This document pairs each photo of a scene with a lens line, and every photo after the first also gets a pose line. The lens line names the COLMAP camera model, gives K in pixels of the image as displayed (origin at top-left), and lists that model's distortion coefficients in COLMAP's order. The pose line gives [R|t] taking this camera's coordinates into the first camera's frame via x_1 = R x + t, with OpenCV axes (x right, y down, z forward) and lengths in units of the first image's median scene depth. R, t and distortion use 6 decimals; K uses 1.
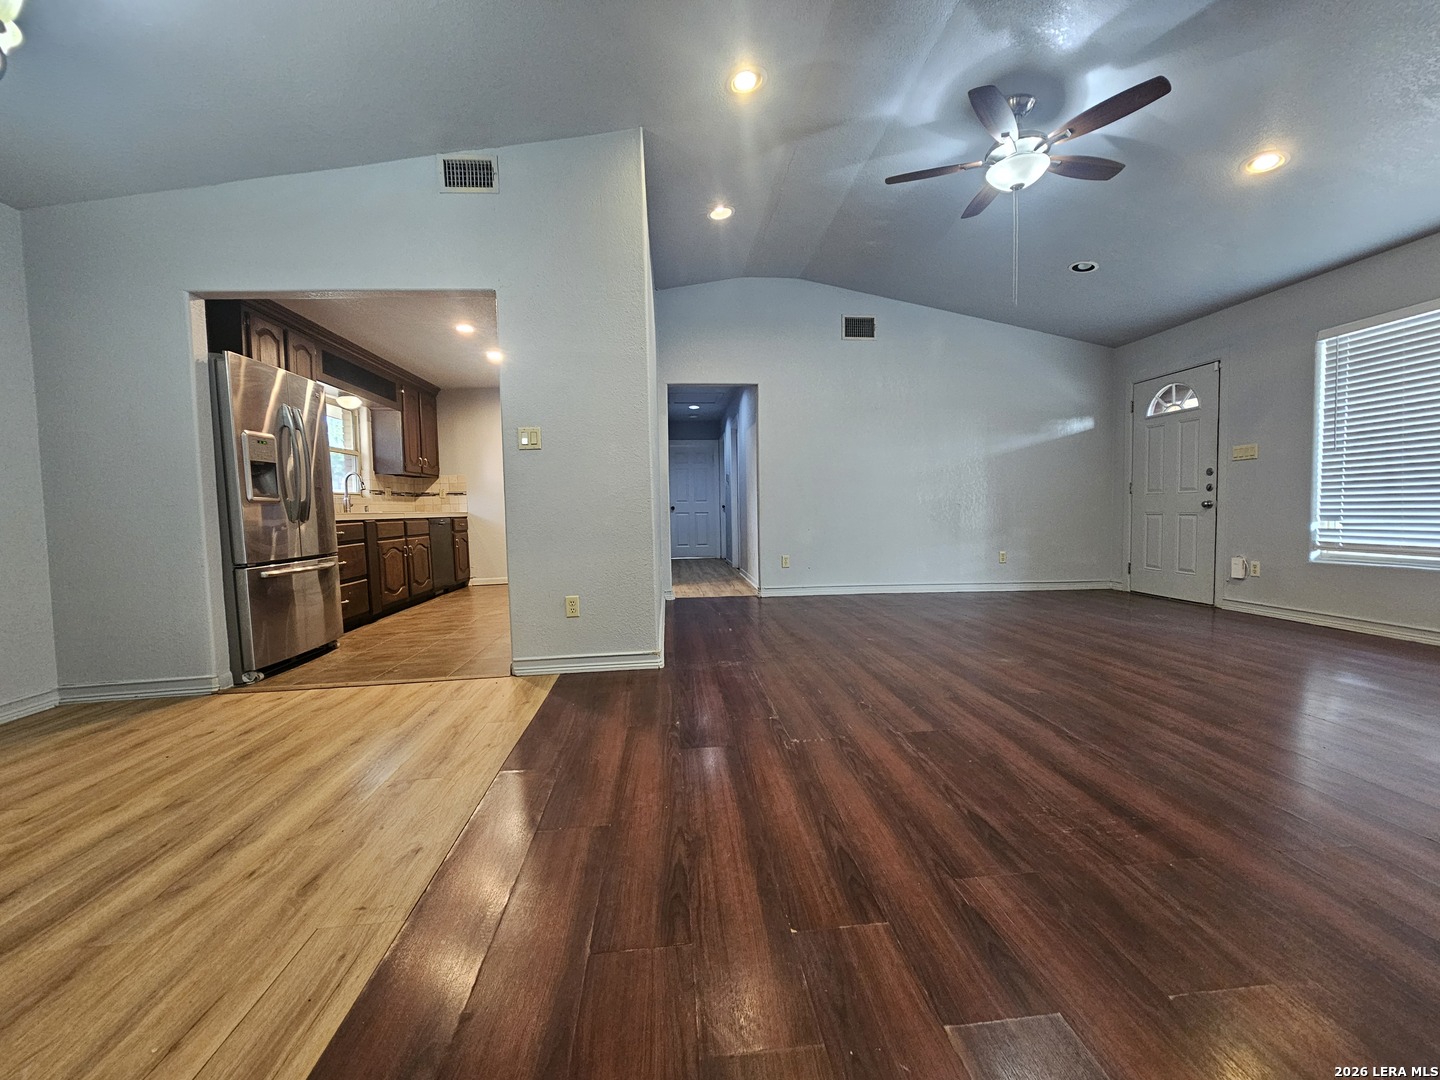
lens RADIAL K [[593.6, 0, 720.8], [0, 593.6, 536.8], [0, 0, 1]] dist [-0.003197, 0.000212]
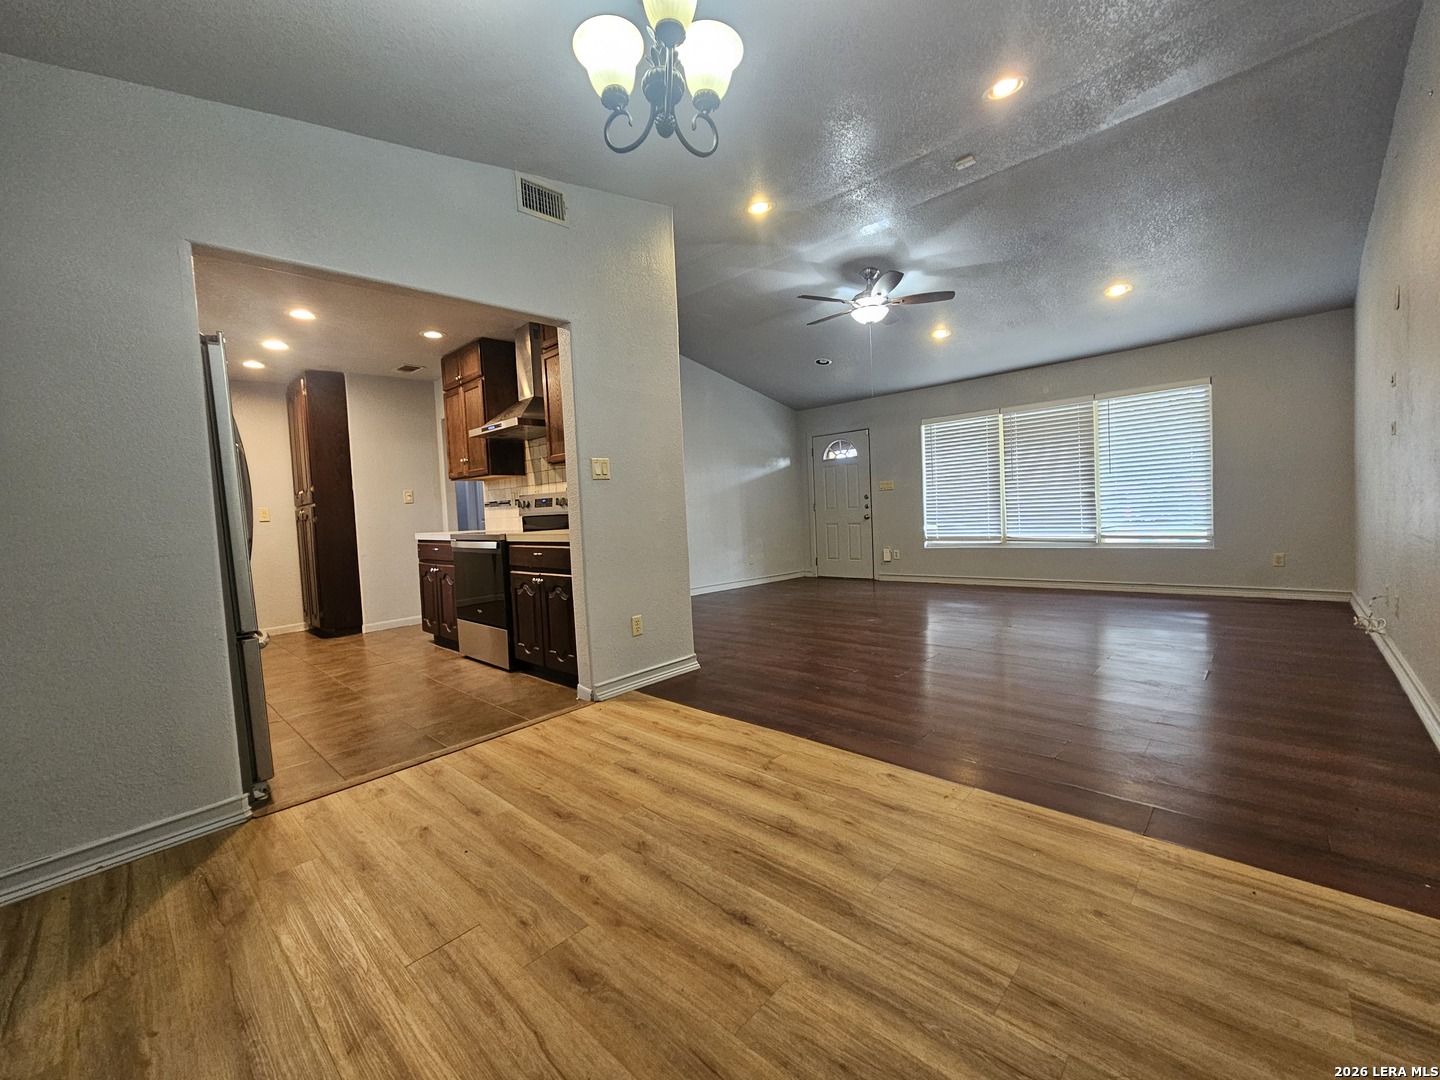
lens RADIAL K [[593.6, 0, 720.8], [0, 593.6, 536.8], [0, 0, 1]] dist [-0.003197, 0.000212]
pose [[0.748494, -0.044411, 0.661652, -0.790170], [0.063274, 0.997986, -0.004593, -0.027424], [-0.660116, 0.045303, 0.749797, 0.080369]]
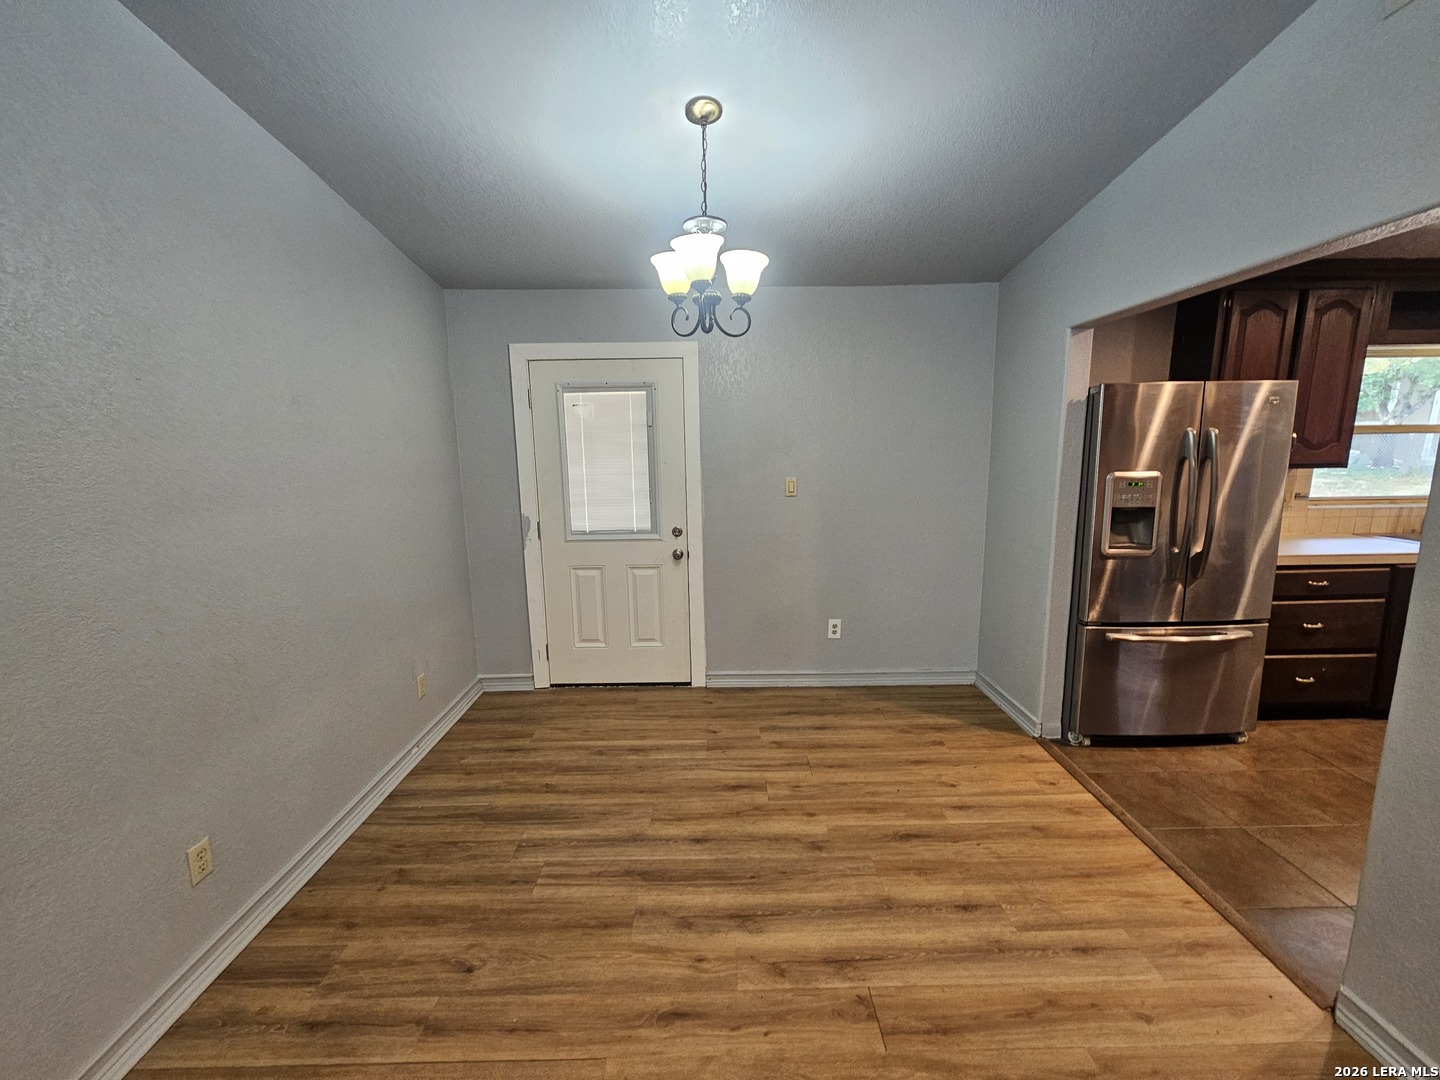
lens RADIAL K [[590.8, 0, 721.5], [0, 590.8, 534.0], [0, 0, 1]] dist [-0.001208, -0.000084]
pose [[-0.085283, 0.186294, -0.978786, 0.096061], [-0.030940, 0.981396, 0.189487, -0.222642], [0.995876, 0.046443, -0.077933, 0.473691]]
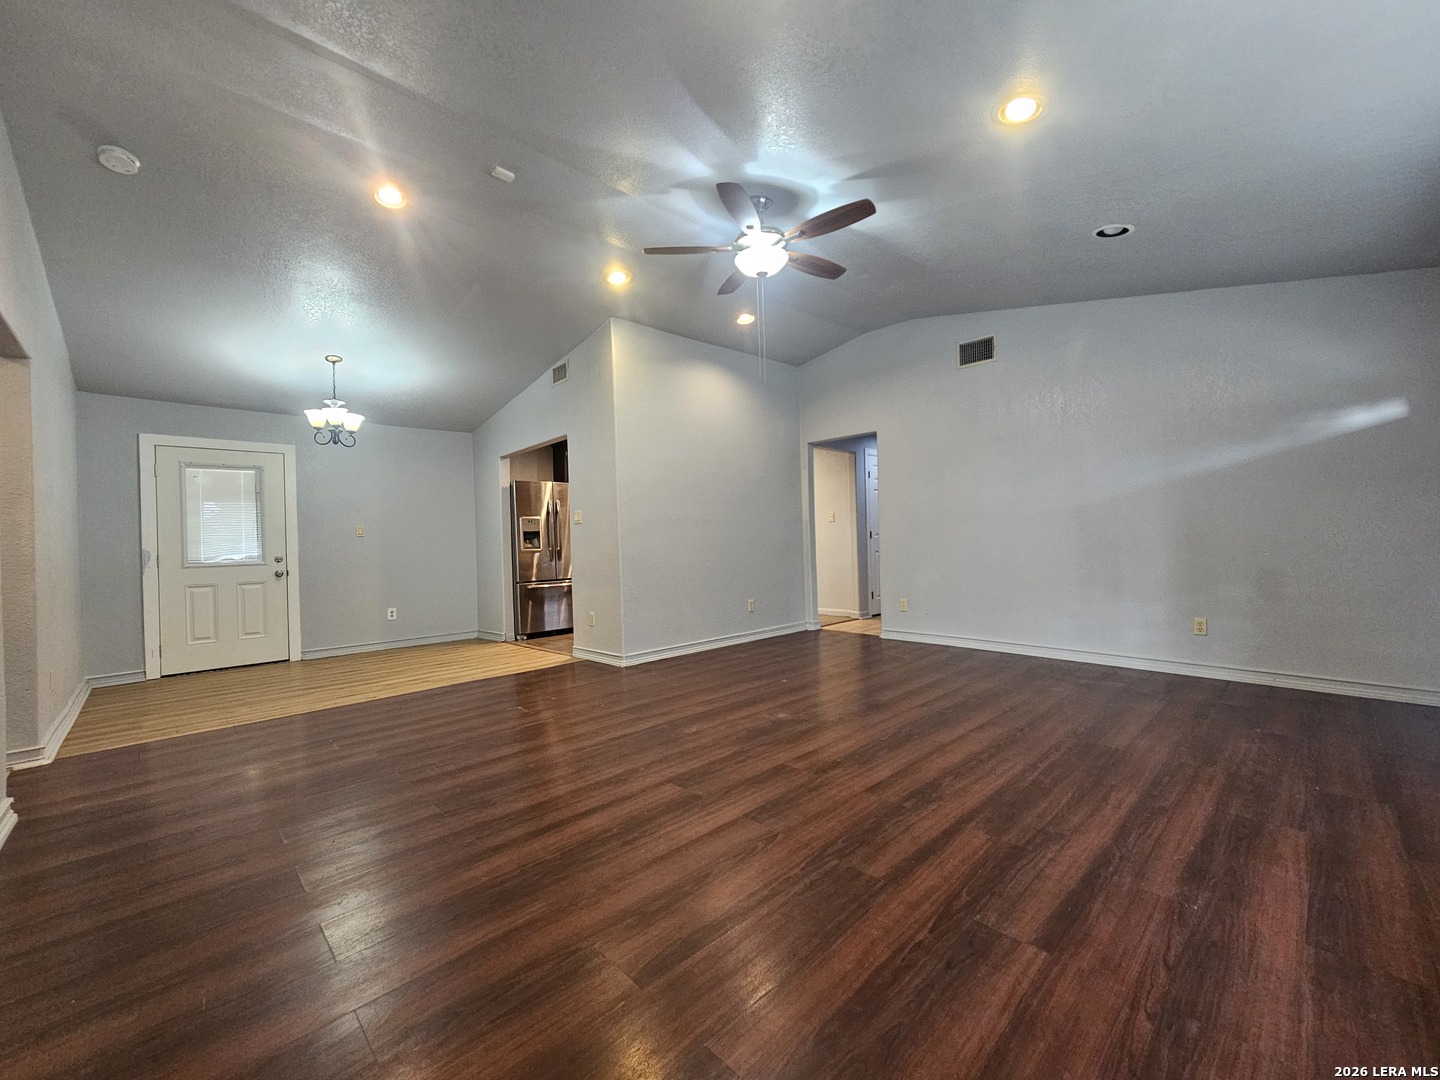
lens RADIAL K [[588.9, 0, 720.6], [0, 588.9, 536.2], [0, 0, 1]] dist [-0.003545, 0.000013]
pose [[0.620544, -0.004653, -0.784158, 1.159626], [-0.021398, 0.999510, -0.022864, -0.075120], [0.783880, 0.030967, 0.620140, 0.255924]]
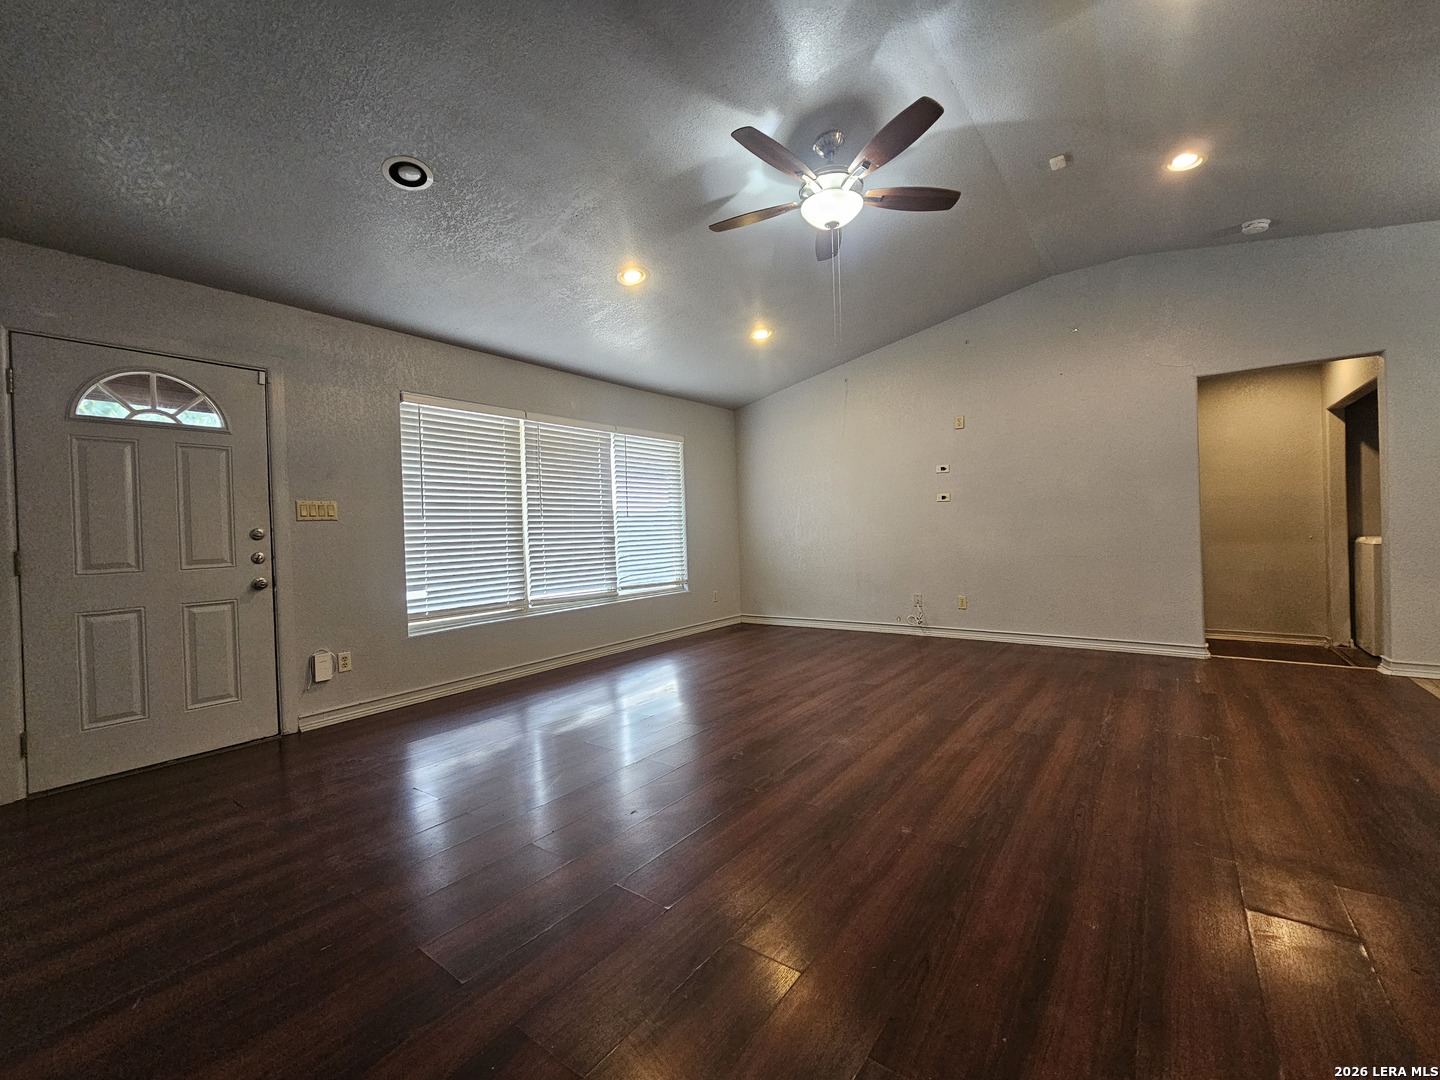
lens RADIAL K [[593.6, 0, 720.8], [0, 593.6, 536.8], [0, 0, 1]] dist [-0.003197, 0.000212]
pose [[-0.733153, 0.041194, 0.678815, 0.009207], [0.080408, 0.996413, 0.026378, -0.120982], [-0.675293, 0.073922, -0.733836, 1.651703]]
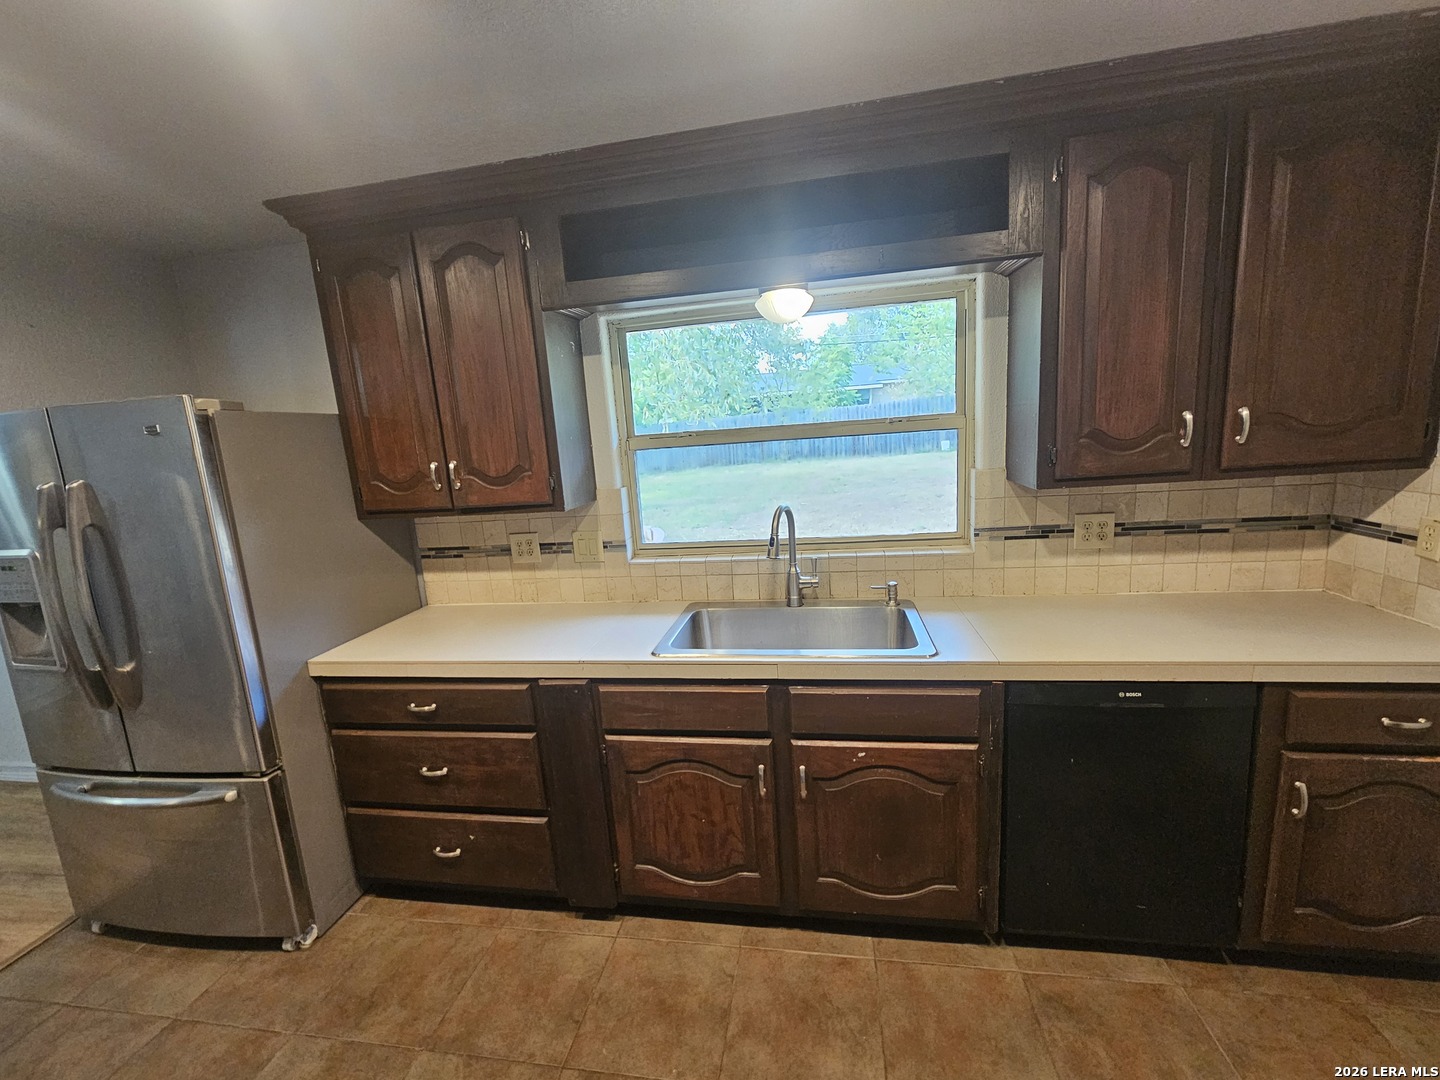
lens RADIAL K [[593.6, 0, 720.8], [0, 593.6, 536.8], [0, 0, 1]] dist [-0.003197, 0.000212]
pose [[-0.252972, 0.217929, -0.942609, -0.418982], [0.029939, 0.975596, 0.217521, -0.277551], [0.967010, 0.026806, -0.253323, 1.715368]]
